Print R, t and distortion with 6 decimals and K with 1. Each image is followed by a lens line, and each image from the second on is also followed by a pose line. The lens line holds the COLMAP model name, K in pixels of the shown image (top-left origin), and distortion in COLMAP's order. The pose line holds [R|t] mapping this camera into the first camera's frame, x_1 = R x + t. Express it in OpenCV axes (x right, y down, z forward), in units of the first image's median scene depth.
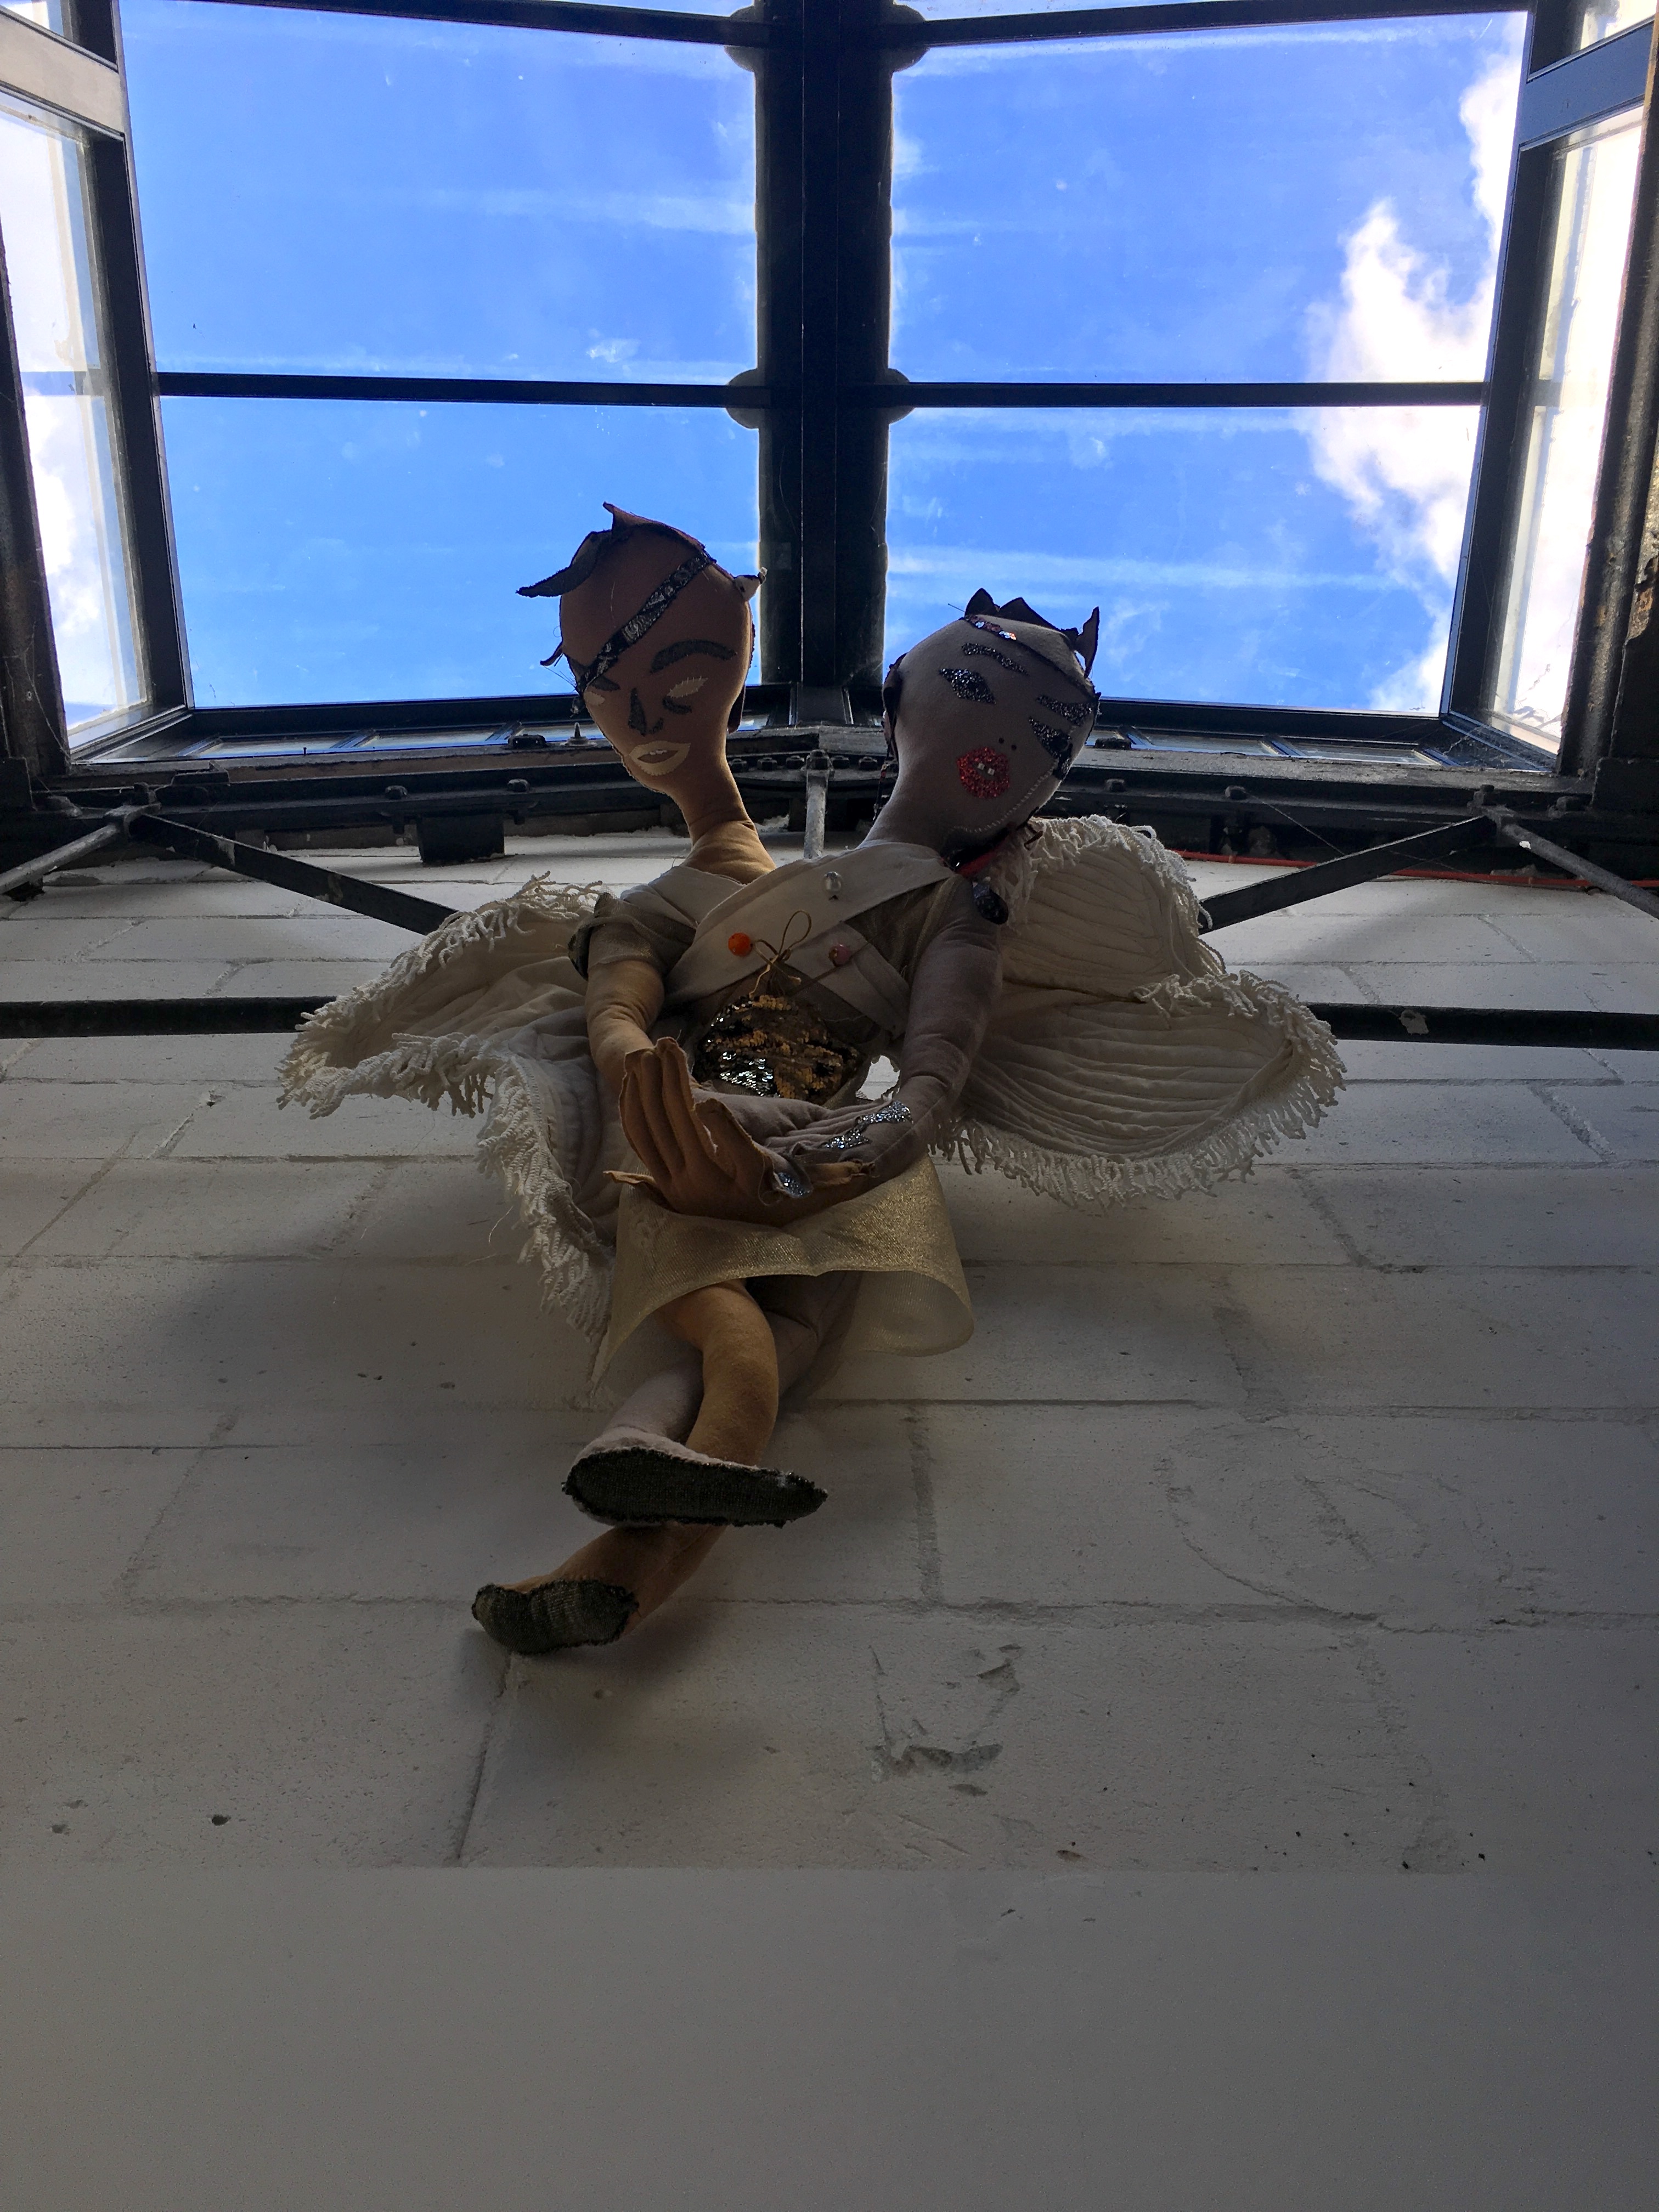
lens RADIAL K [[1872.7, 0, 828.2], [0, 1872.7, 1108.1], [0, 0, 1]] dist [0.040691, -0.042082]
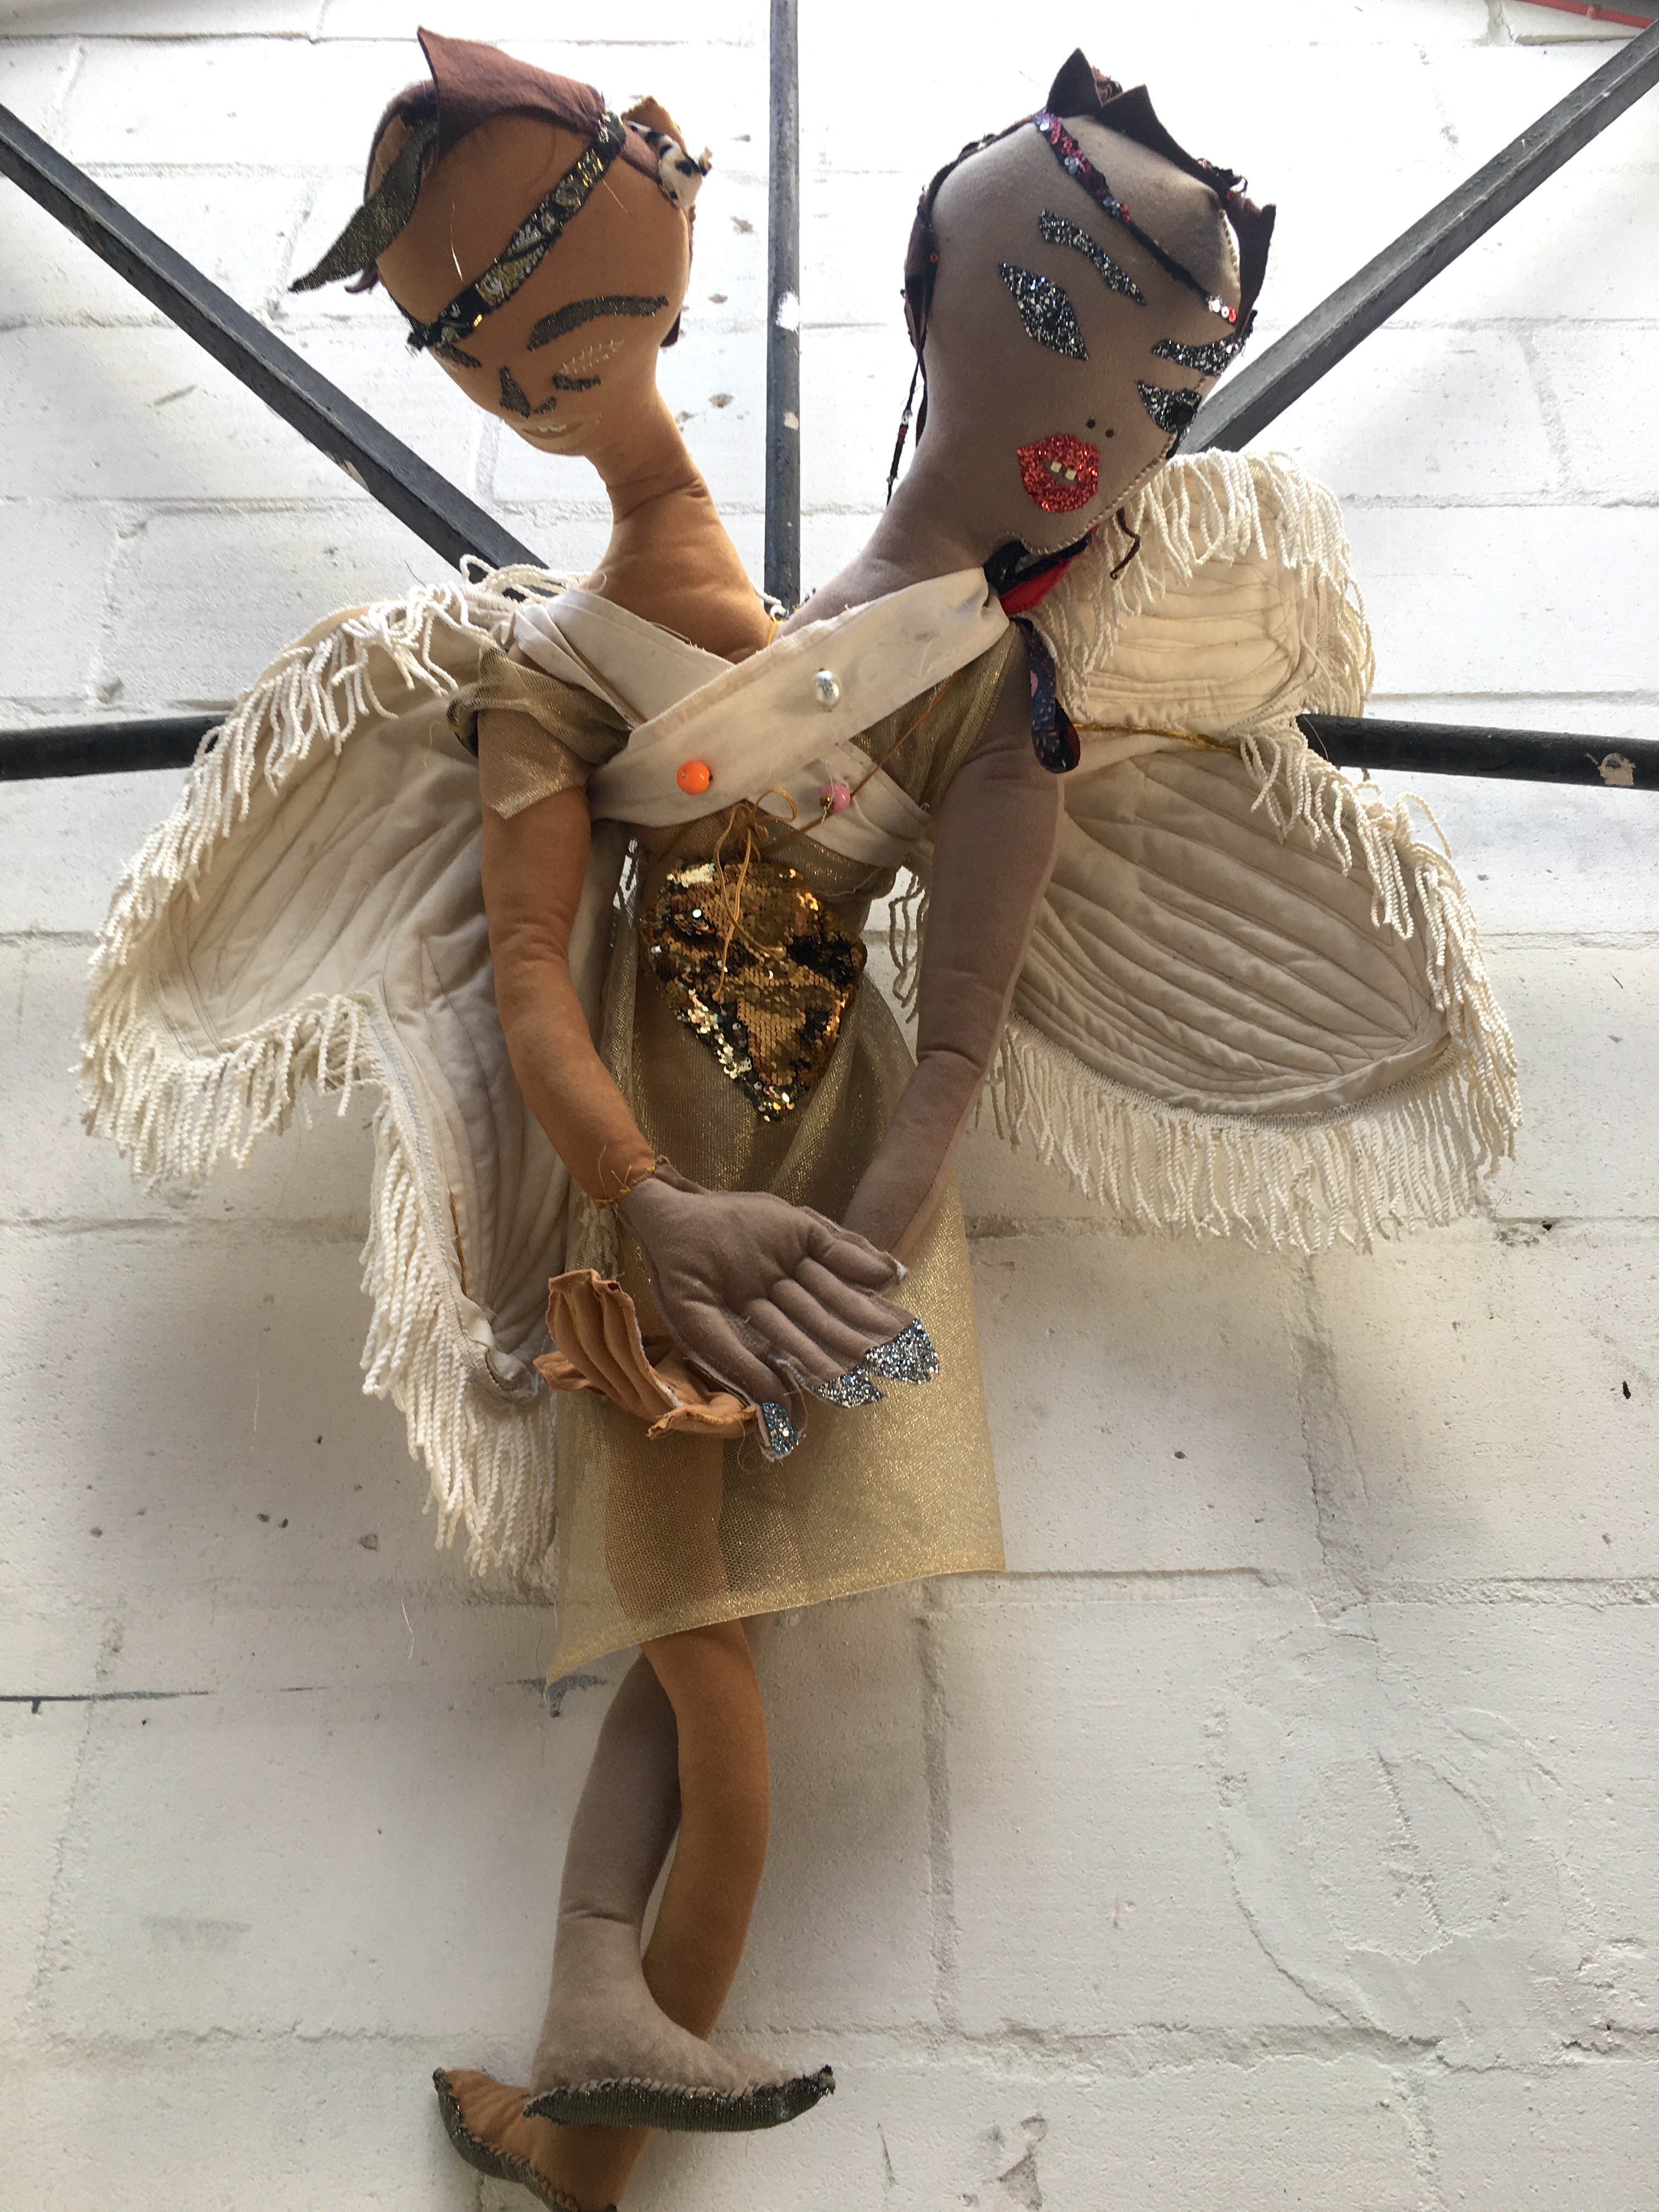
lens RADIAL K [[1872.7, 0, 826.3], [0, 1872.7, 1103.9], [0, 0, 1]] dist [0.040691, -0.042082]
pose [[0.999857, -0.006621, 0.015543, -0.009602], [-0.004327, 0.788950, 0.614443, -0.442506], [-0.016331, -0.614422, 0.788808, 0.388655]]
